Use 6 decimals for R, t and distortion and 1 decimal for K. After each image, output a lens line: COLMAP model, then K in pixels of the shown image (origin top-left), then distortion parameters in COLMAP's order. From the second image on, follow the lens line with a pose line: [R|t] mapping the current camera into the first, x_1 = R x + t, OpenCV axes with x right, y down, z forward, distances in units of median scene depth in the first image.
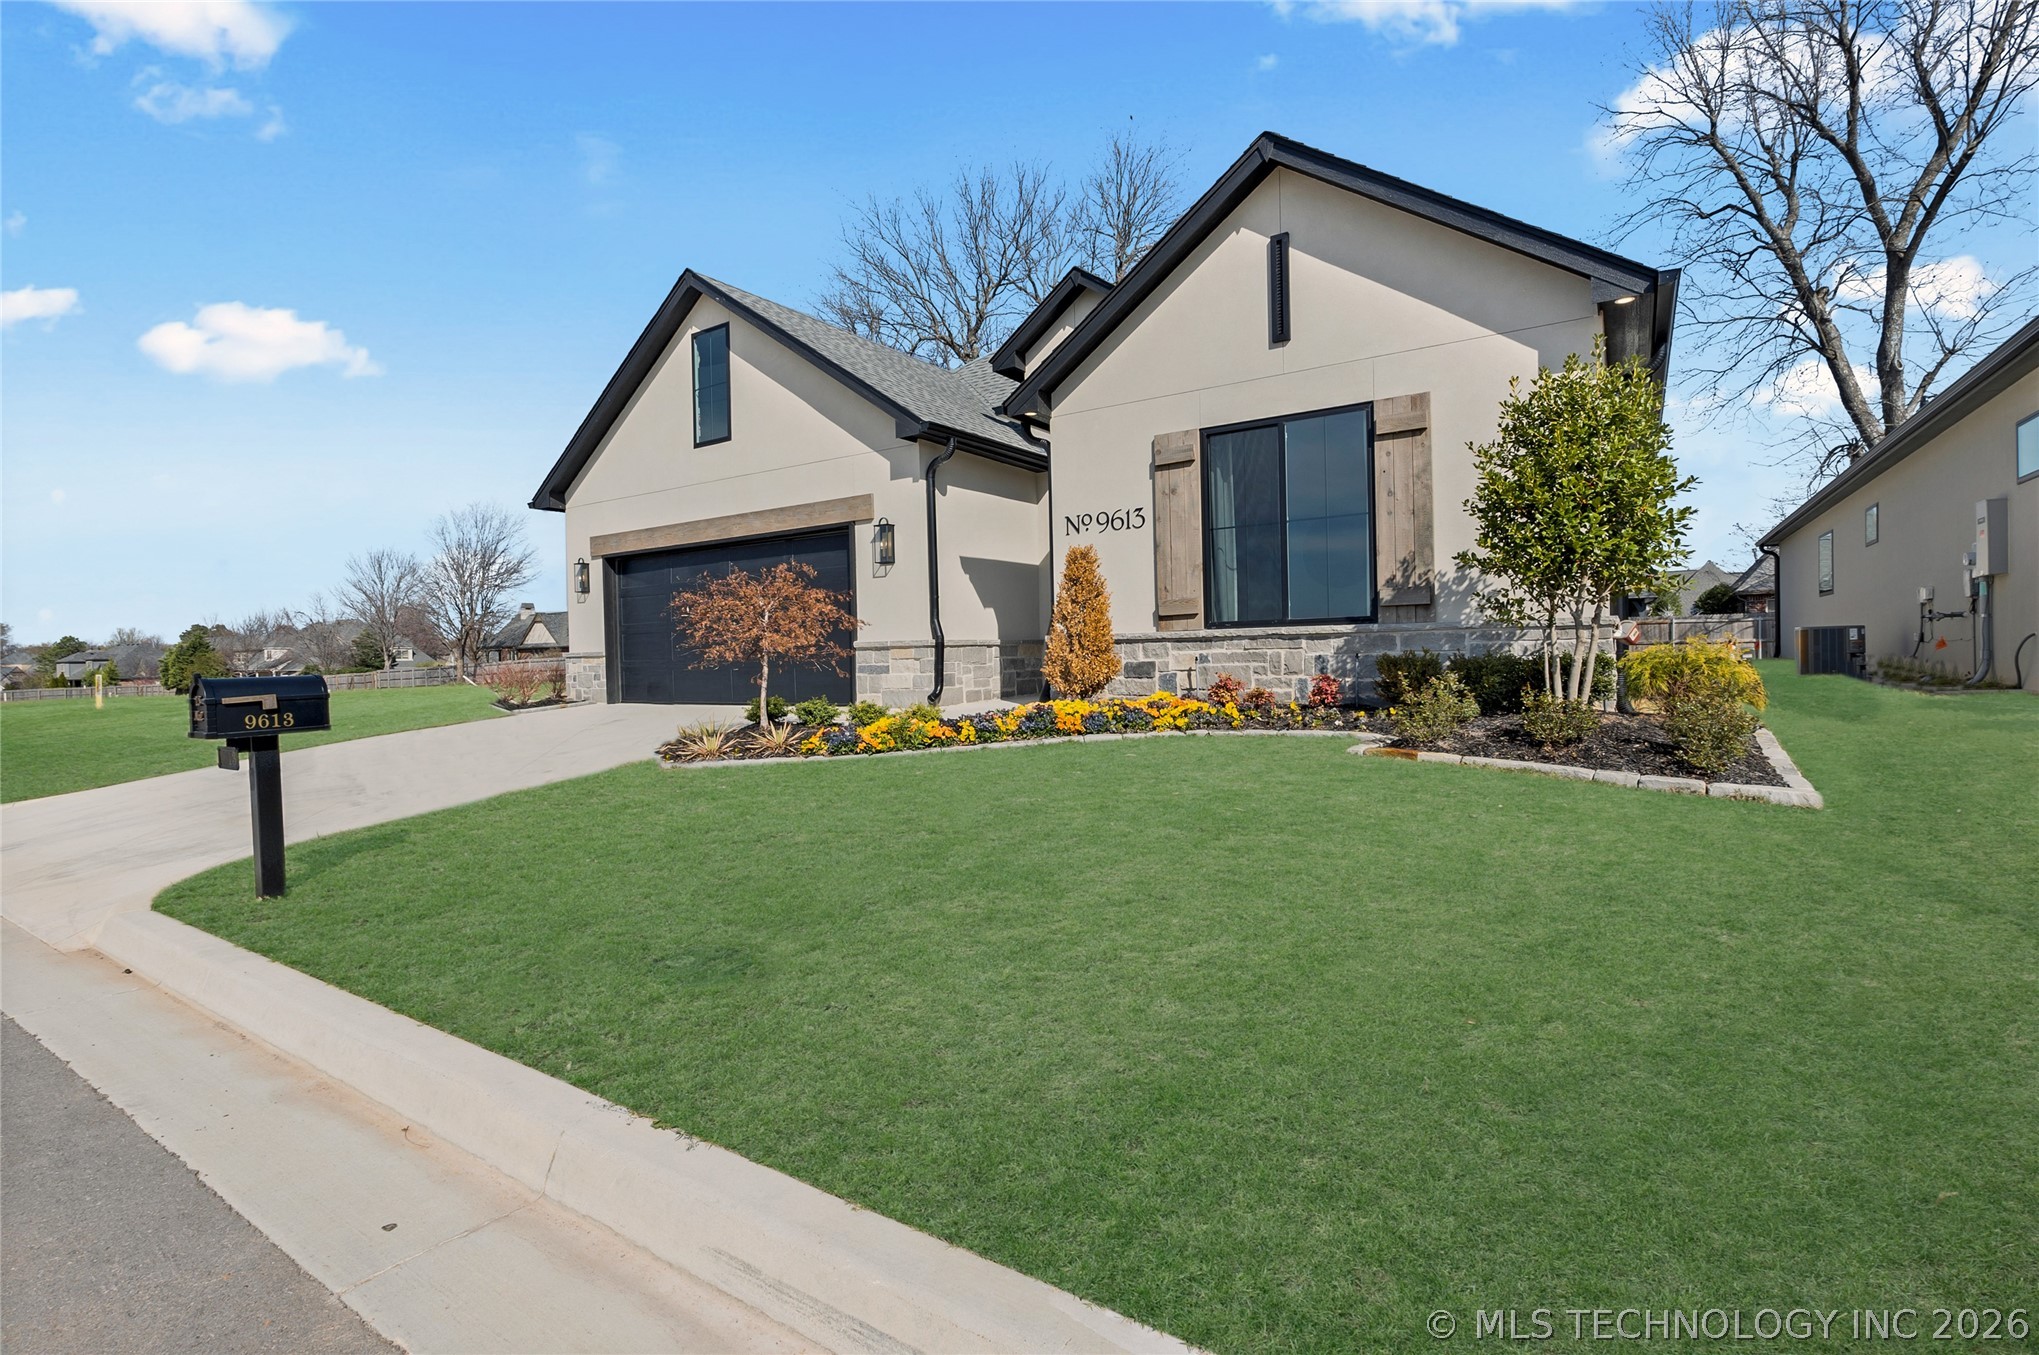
lens RADIAL K [[927.9, 0, 1019.5], [0, 927.9, 677.5], [0, 0, 1]] dist [-0.001215, -0.000032]
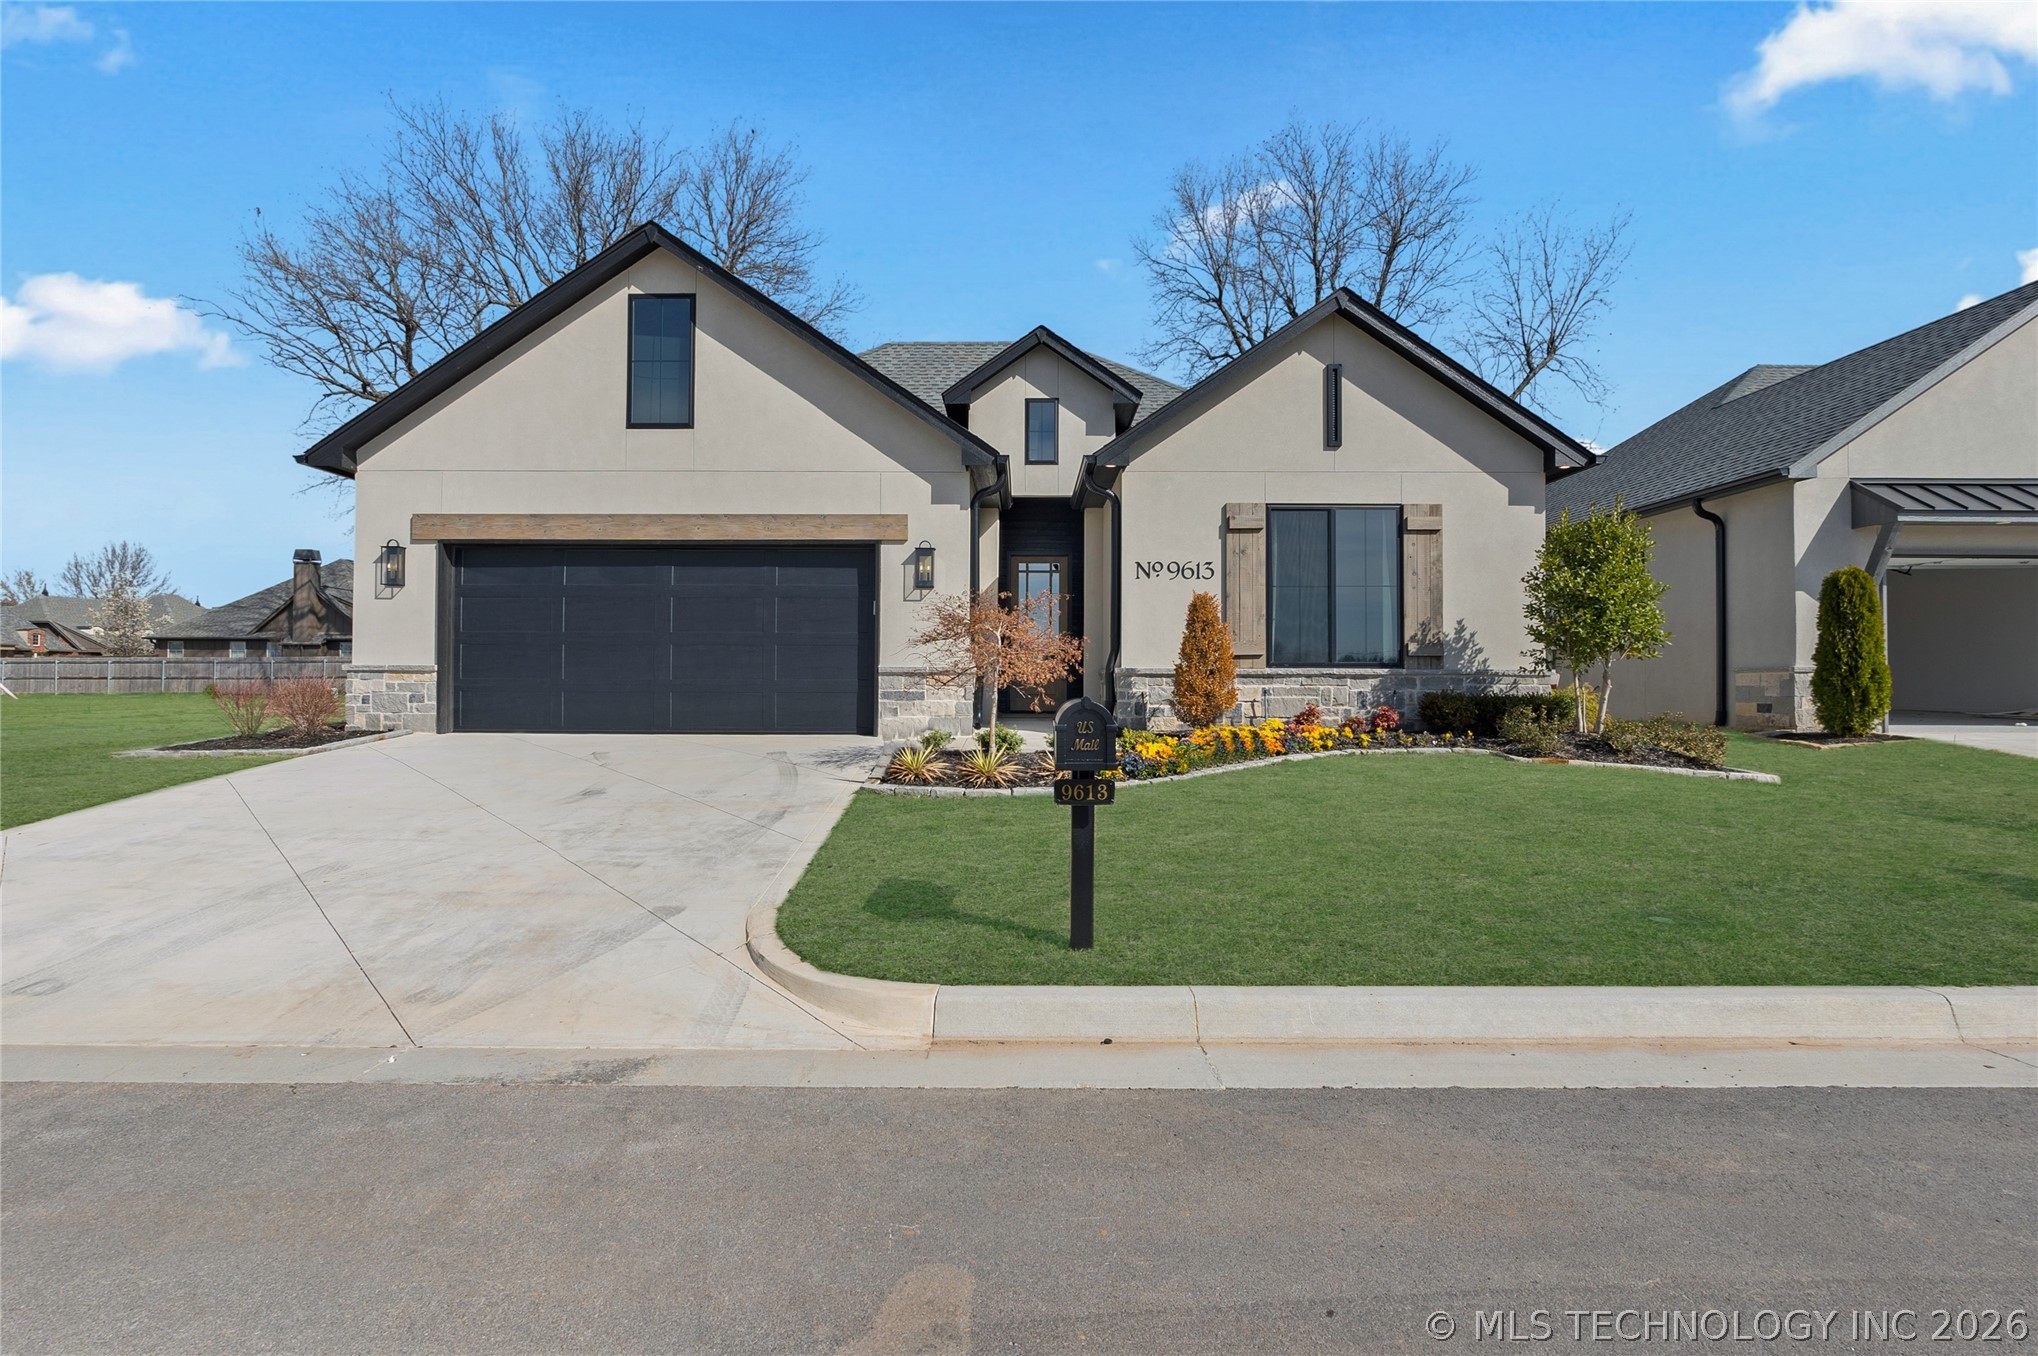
lens RADIAL K [[945.0, 0, 1019.0], [0, 945.0, 678.0], [0, 0, 1]] dist [-0.001860, -0.000334]
pose [[0.839691, 0.026601, 0.542413, -0.738234], [-0.009653, 0.999373, -0.034067, 0.006659], [-0.542979, 0.023370, 0.839421, 0.137308]]
